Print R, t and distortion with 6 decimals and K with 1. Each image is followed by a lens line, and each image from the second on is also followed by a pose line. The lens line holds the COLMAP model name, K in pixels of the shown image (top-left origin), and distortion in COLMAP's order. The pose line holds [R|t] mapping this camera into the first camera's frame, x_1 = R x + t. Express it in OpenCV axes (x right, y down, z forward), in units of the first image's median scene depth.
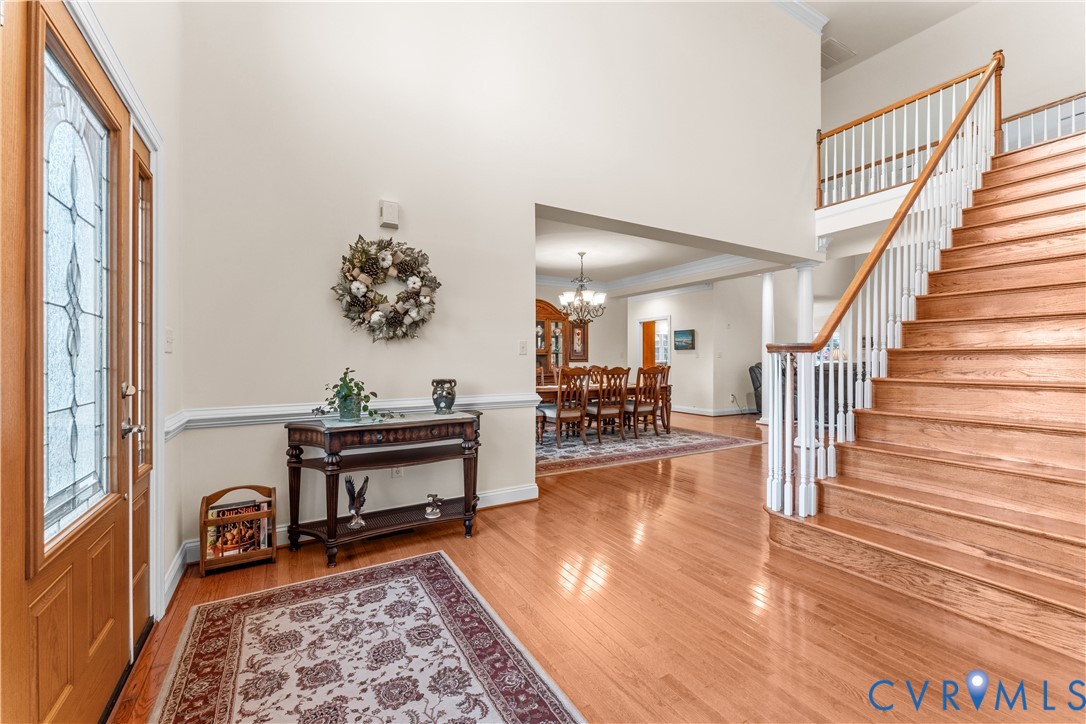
lens RADIAL K [[443.0, 0, 542.1], [0, 443.0, 361.6], [0, 0, 1]] dist [0.002391, 0.000197]
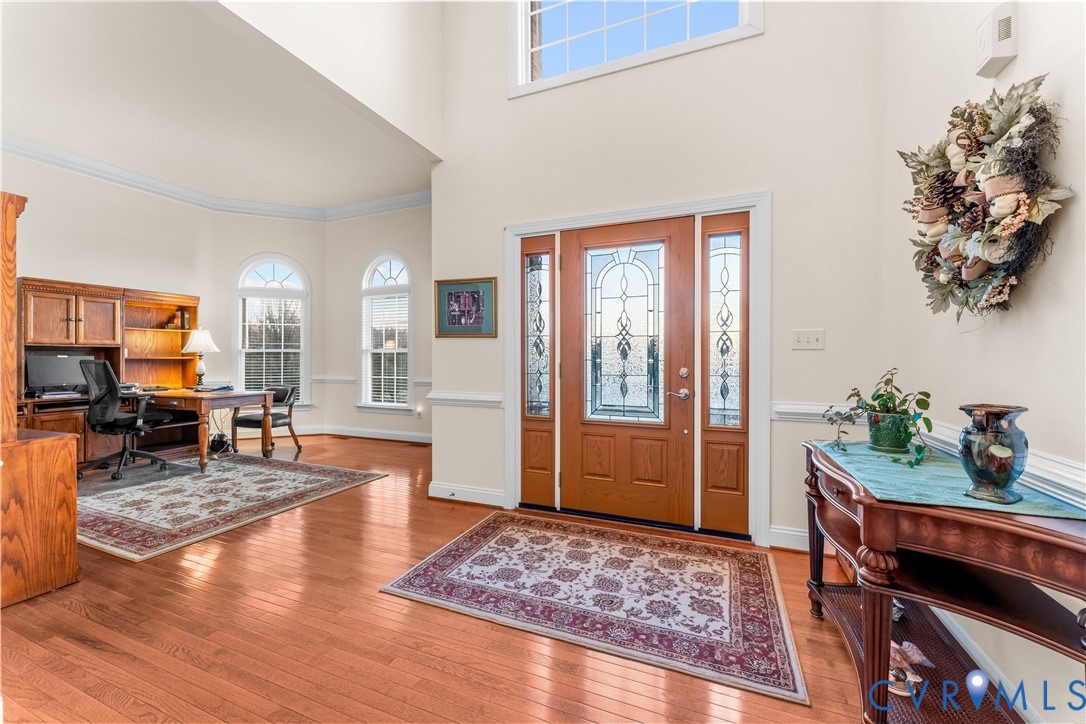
lens RADIAL K [[443.0, 0, 540.4], [0, 443.0, 358.6], [0, 0, 1]] dist [0.002391, 0.000197]
pose [[-0.804906, 0.005528, -0.593377, 0.527183], [0.001170, 0.999969, 0.007728, -0.014742], [0.593402, 0.005526, -0.804887, 1.762575]]
